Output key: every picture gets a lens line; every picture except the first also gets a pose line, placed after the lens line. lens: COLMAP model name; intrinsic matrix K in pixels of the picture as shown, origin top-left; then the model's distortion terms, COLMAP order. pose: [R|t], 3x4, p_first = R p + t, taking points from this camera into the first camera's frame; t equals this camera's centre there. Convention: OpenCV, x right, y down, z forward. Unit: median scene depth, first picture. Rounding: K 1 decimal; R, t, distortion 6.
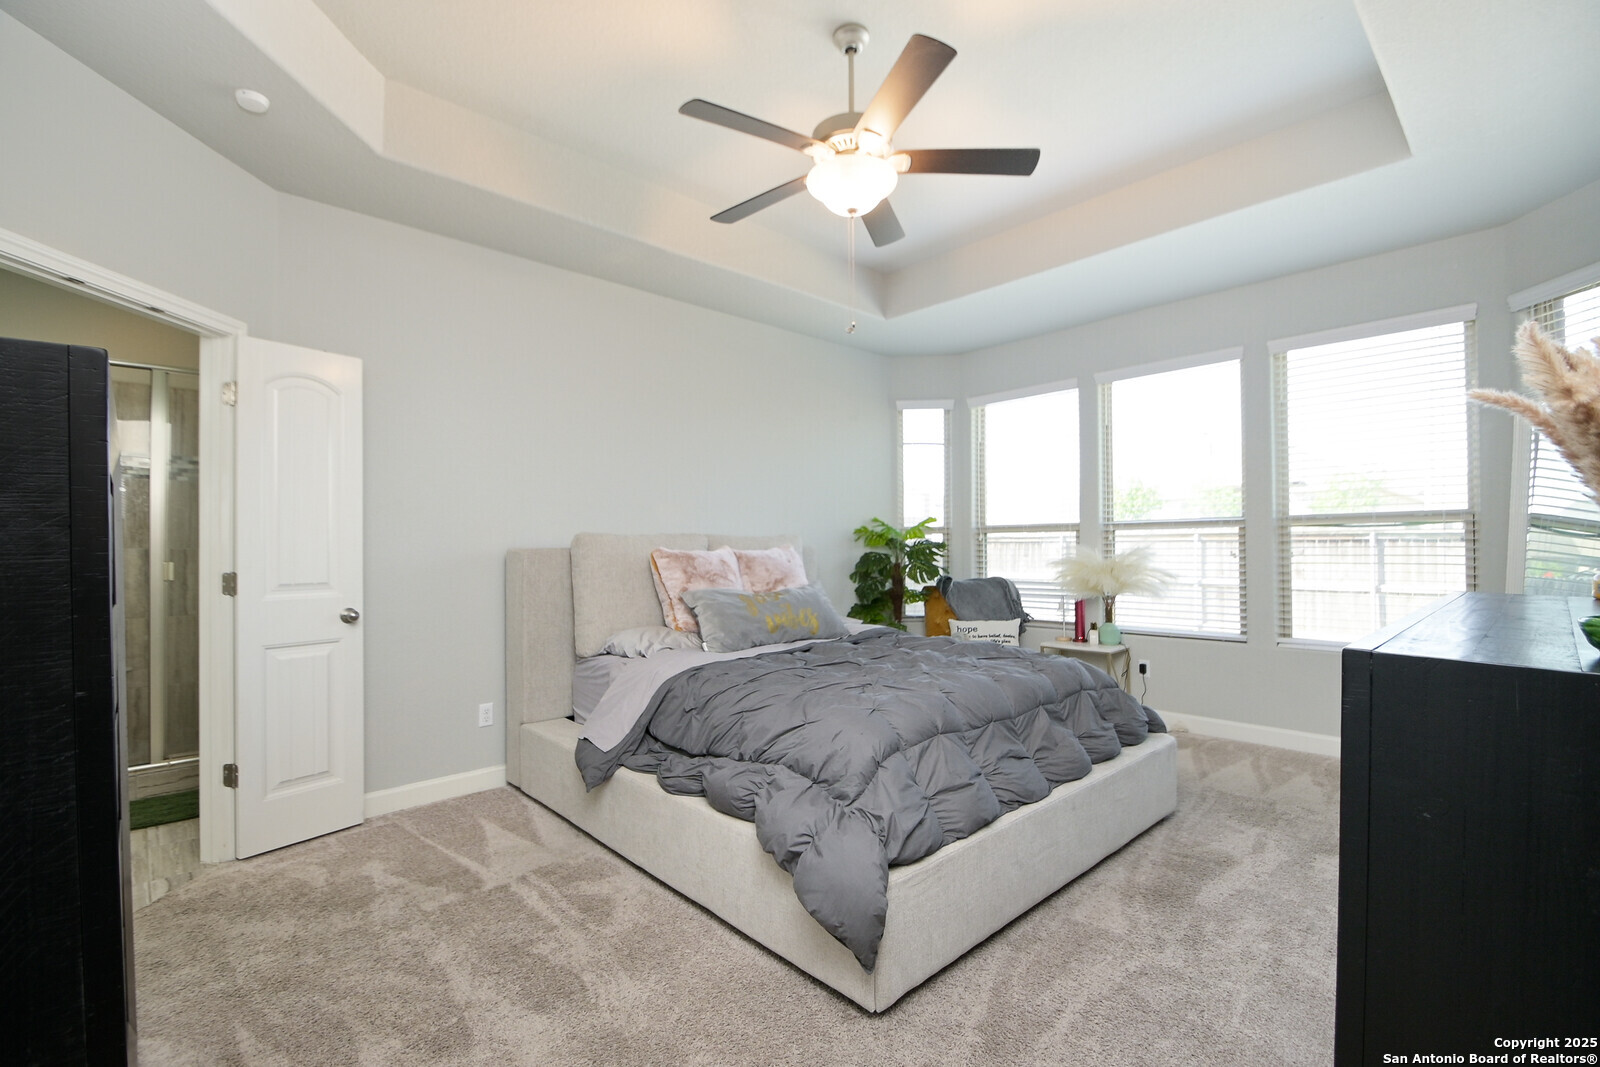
lens RADIAL K [[707.3, 0, 796.0], [0, 707.3, 544.0], [0, 0, 1]] dist [0.041274, -0.022742]
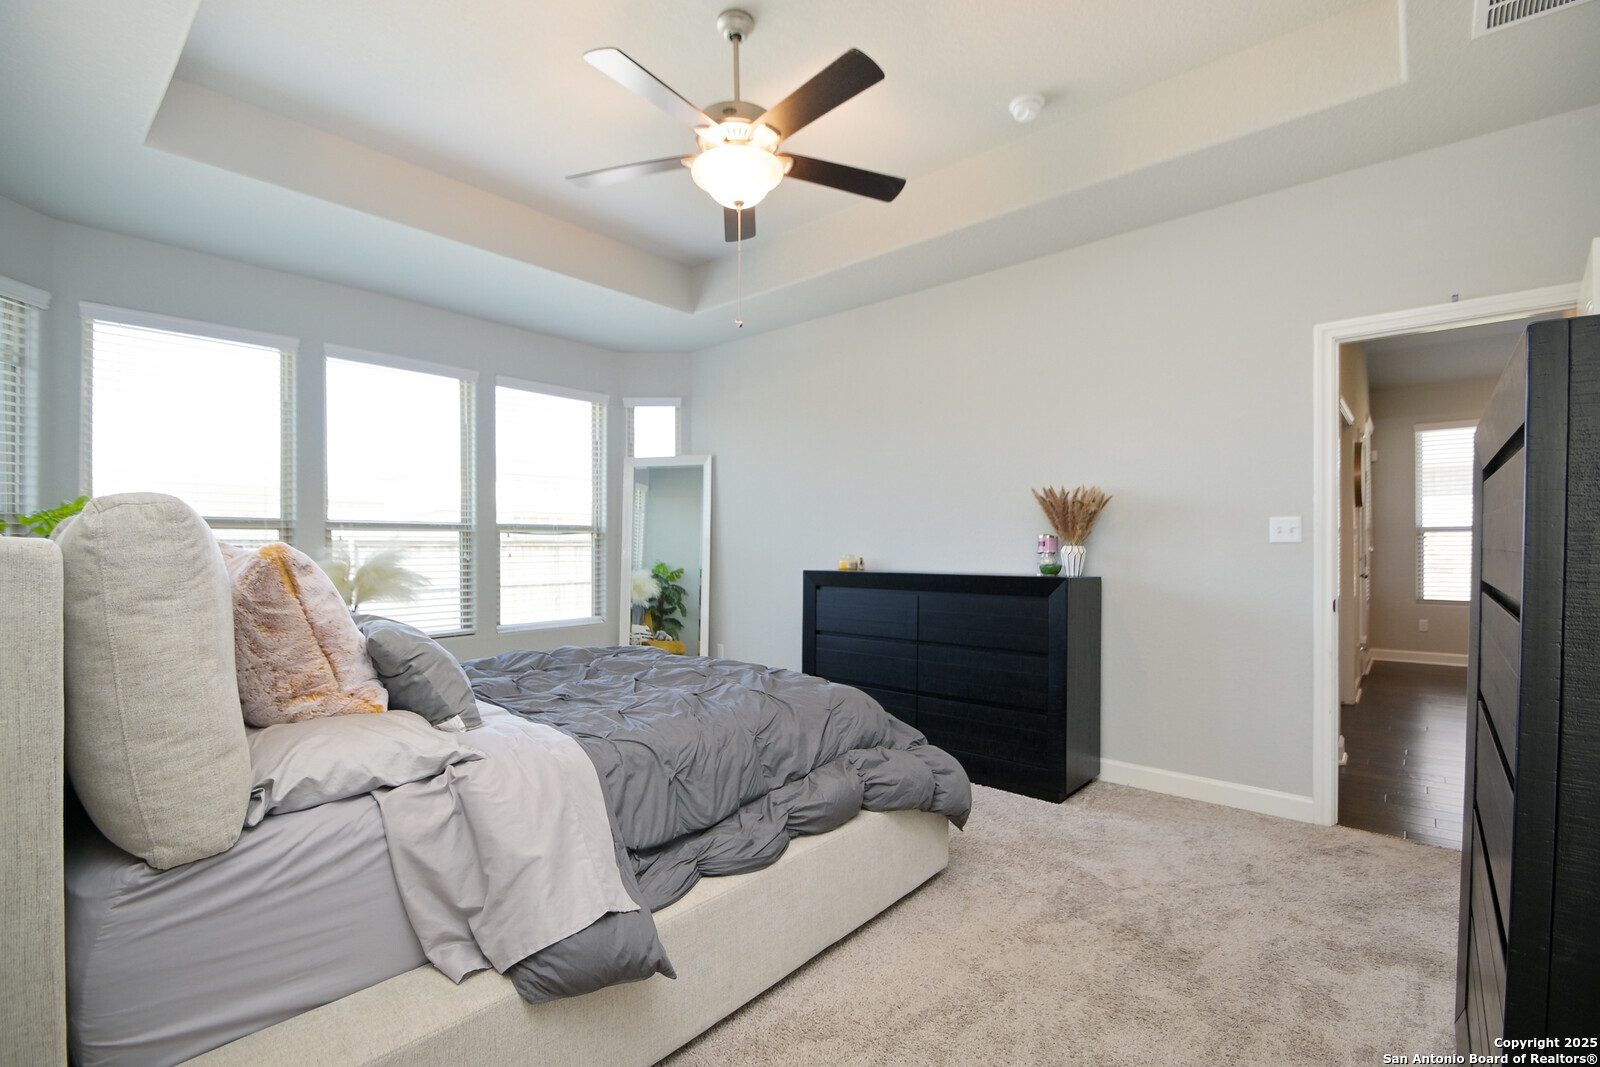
lens RADIAL K [[707.3, 0, 796.0], [0, 707.3, 544.0], [0, 0, 1]] dist [0.041274, -0.022742]
pose [[-0.098164, 0.013627, 0.995077, -0.605679], [-0.001799, 0.999902, -0.013871, 0.010966], [-0.995169, -0.003152, -0.098130, 0.673148]]
